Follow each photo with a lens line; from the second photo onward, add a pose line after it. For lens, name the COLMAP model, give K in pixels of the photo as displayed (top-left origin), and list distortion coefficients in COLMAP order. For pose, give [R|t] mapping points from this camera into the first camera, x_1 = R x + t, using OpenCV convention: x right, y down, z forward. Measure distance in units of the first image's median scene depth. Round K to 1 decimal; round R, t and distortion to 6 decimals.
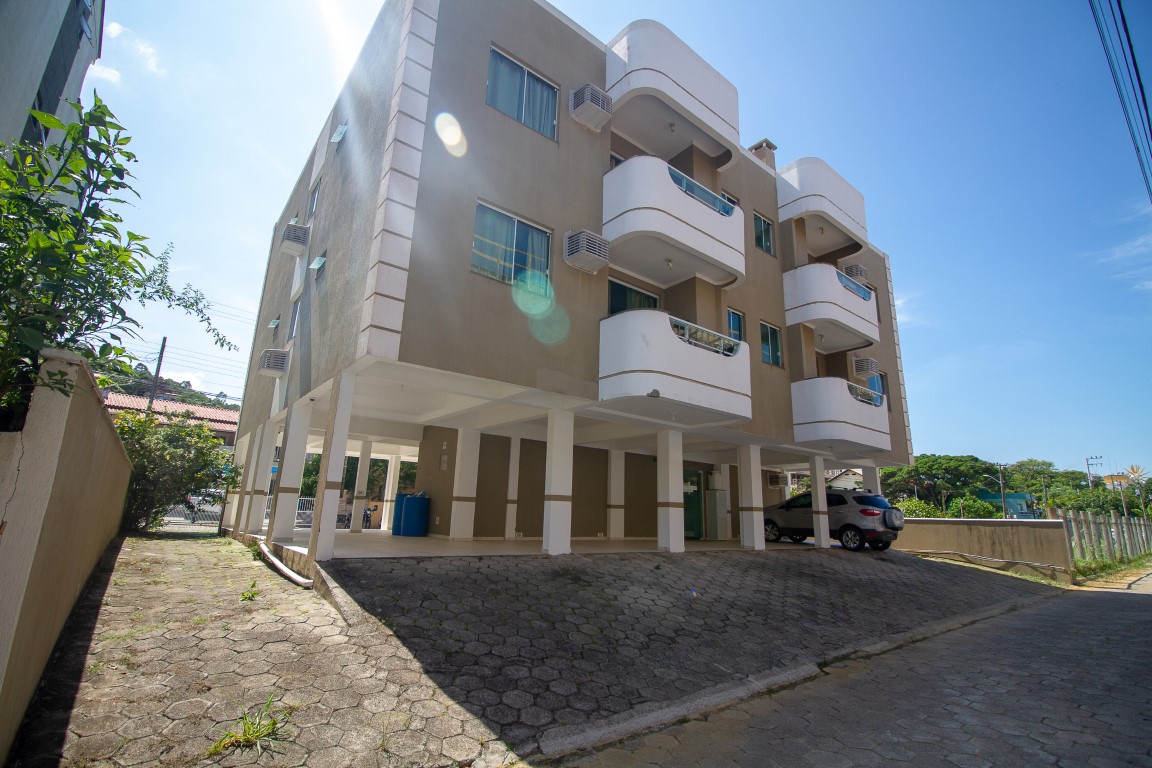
lens RADIAL K [[535.5, 0, 572.6], [0, 535.5, 382.3], [0, 0, 1]] dist [-0.002244, -0.011291]
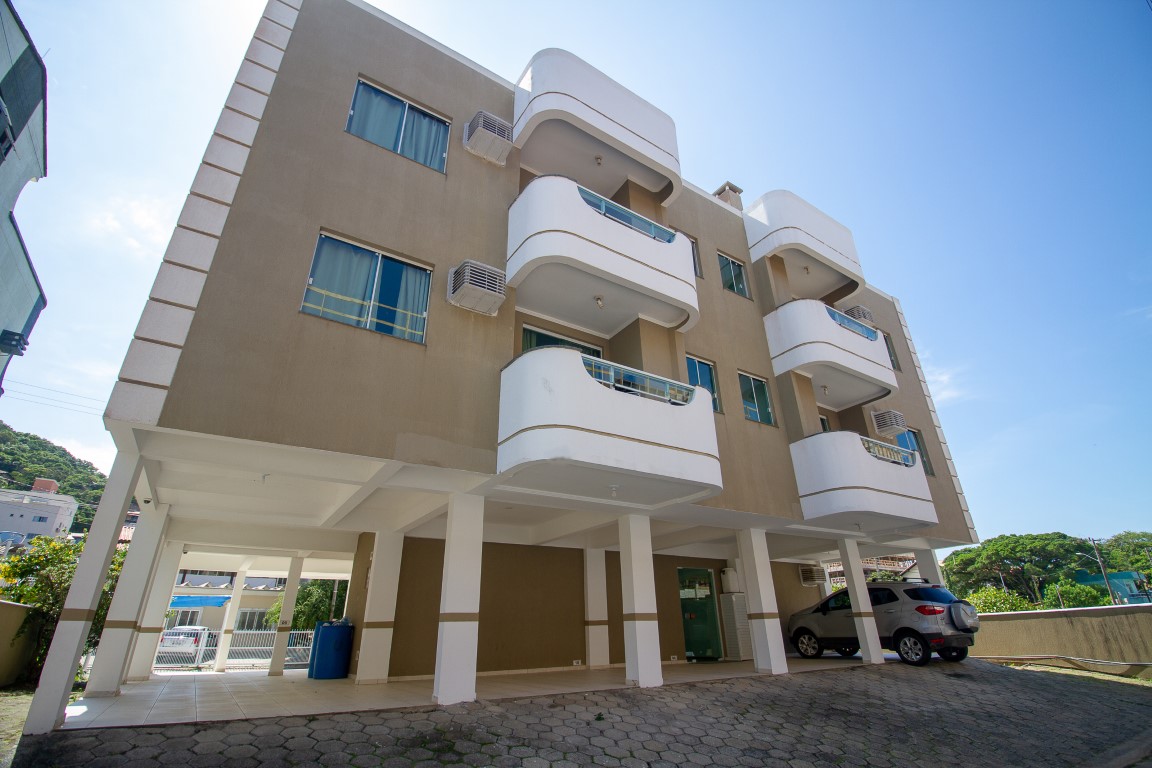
lens RADIAL K [[534.0, 0, 576.5], [0, 534.0, 379.7], [0, 0, 1]] dist [-0.004395, -0.010628]
pose [[0.994426, -0.087367, -0.059020, 0.142071], [0.073769, 0.976488, -0.202556, 0.043092], [0.075329, 0.197073, 0.977491, 0.174067]]
